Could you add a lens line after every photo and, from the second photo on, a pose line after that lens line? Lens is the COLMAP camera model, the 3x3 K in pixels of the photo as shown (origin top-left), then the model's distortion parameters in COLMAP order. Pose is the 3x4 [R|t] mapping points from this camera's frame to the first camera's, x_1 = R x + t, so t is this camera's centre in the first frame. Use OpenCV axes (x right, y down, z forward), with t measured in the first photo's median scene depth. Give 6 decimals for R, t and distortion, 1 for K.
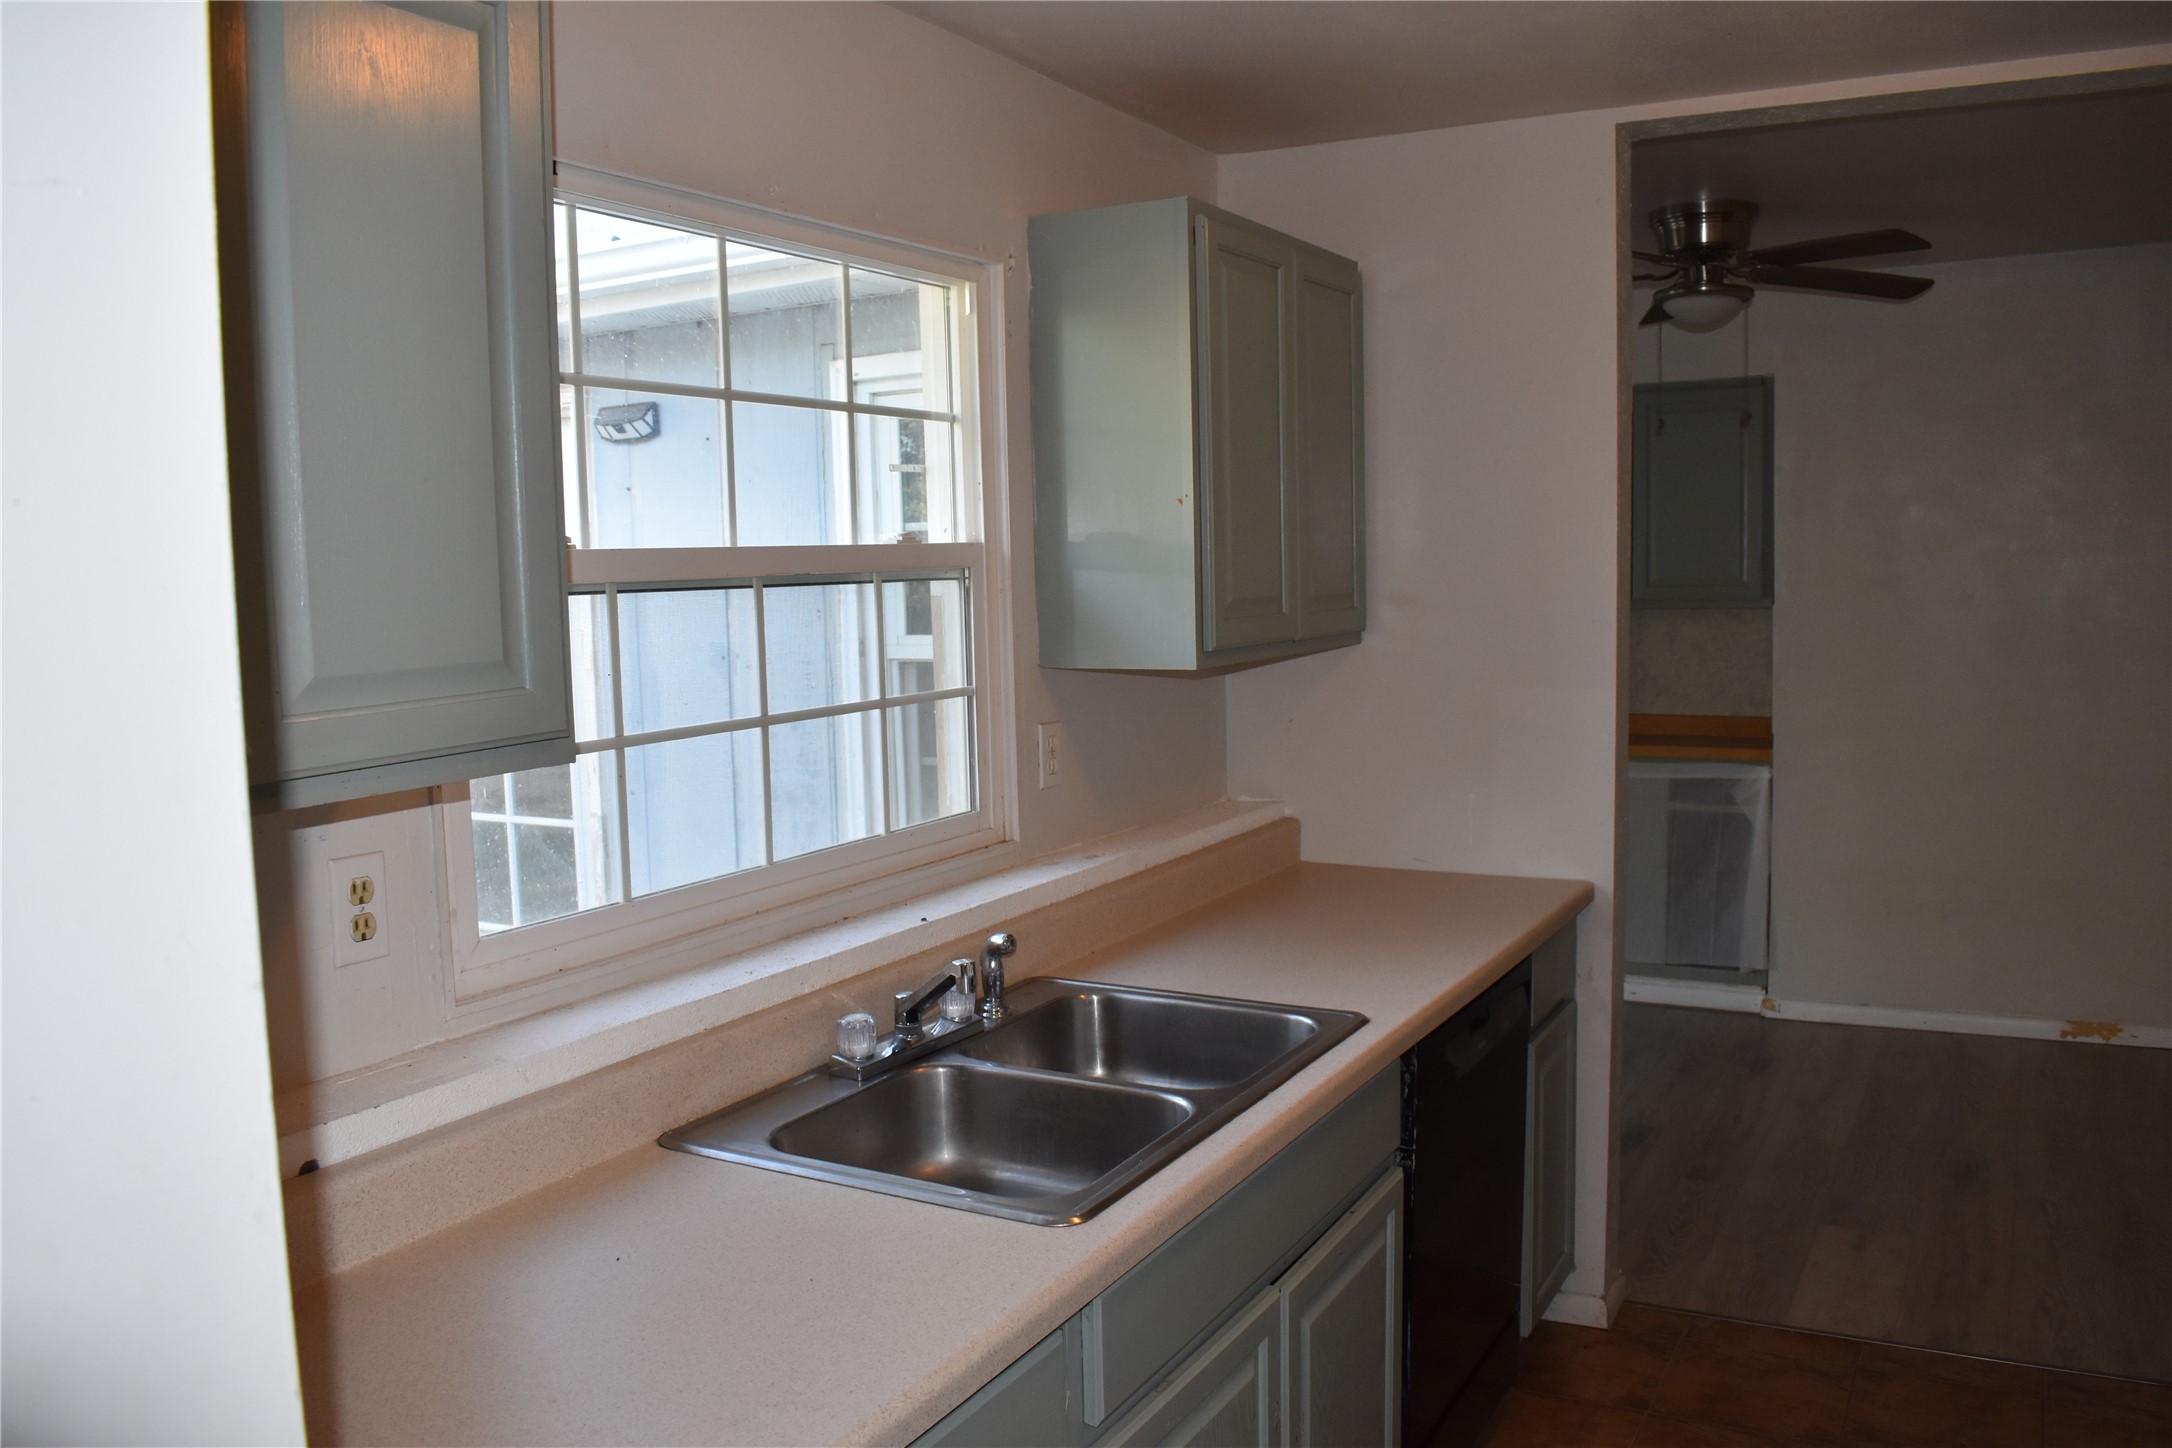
lens RADIAL K [[1723.8, 0, 1091.0], [0, 1723.8, 726.1], [0, 0, 1]] dist [-0.094108, 0.010733]
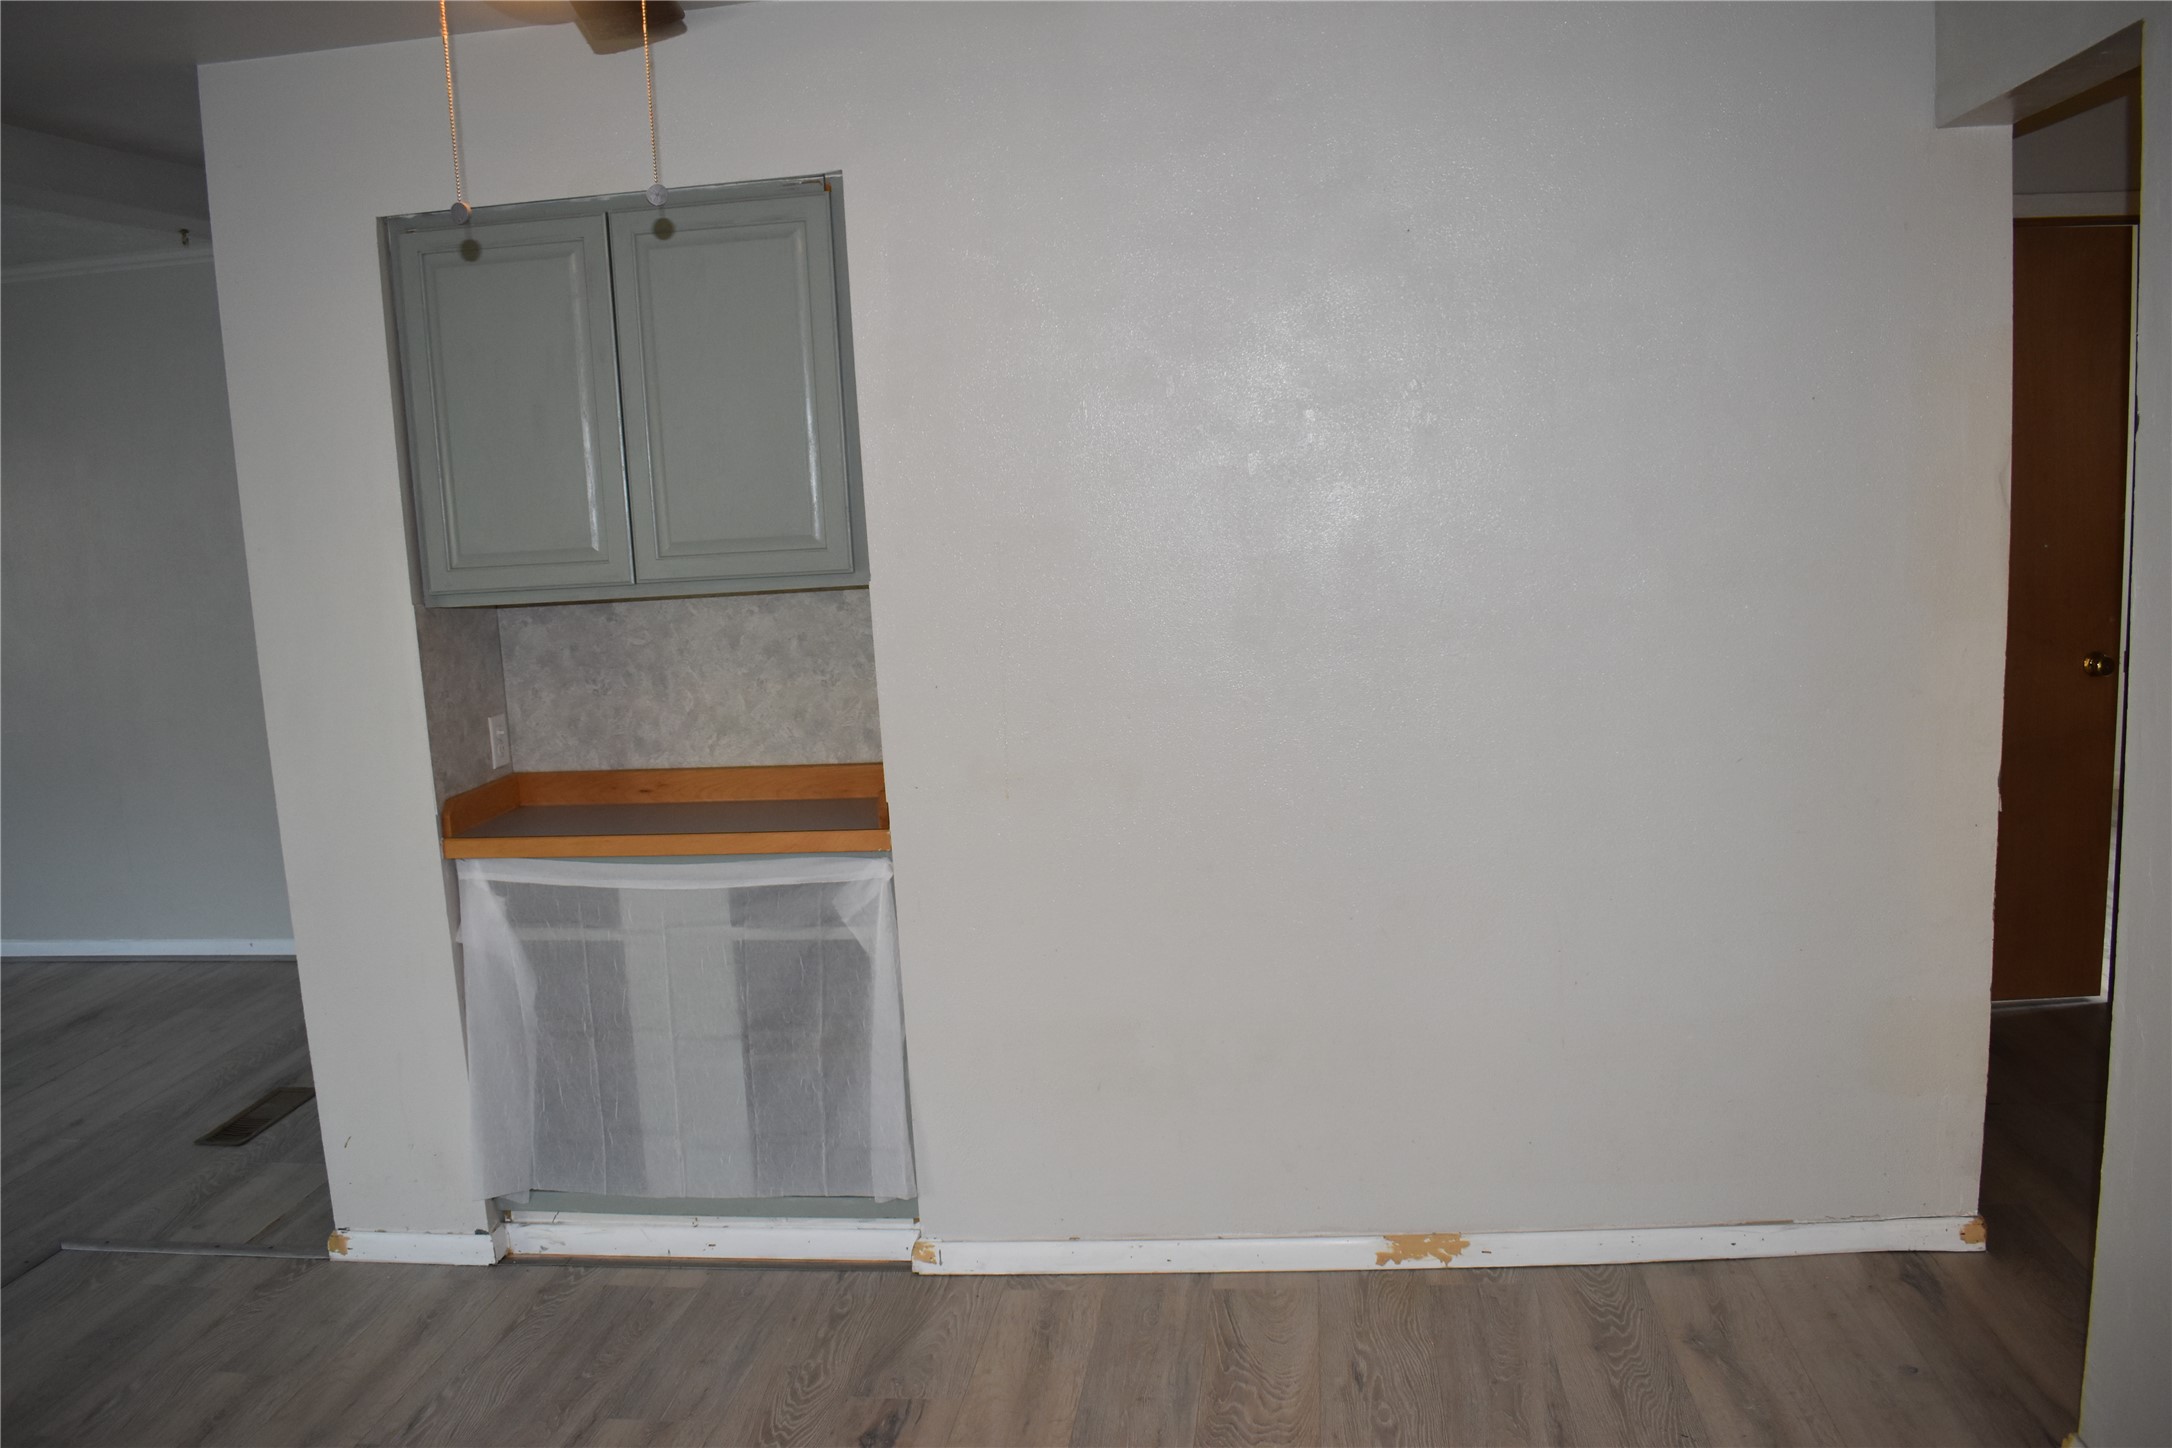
lens RADIAL K [[1723.8, 0, 1093.1], [0, 1723.8, 731.0], [0, 0, 1]] dist [-0.094108, 0.010733]
pose [[0.918325, -0.084195, 0.386770, 0.240109], [0.068248, 0.996162, 0.054808, -0.047293], [-0.389900, -0.023936, 0.920546, 0.432303]]
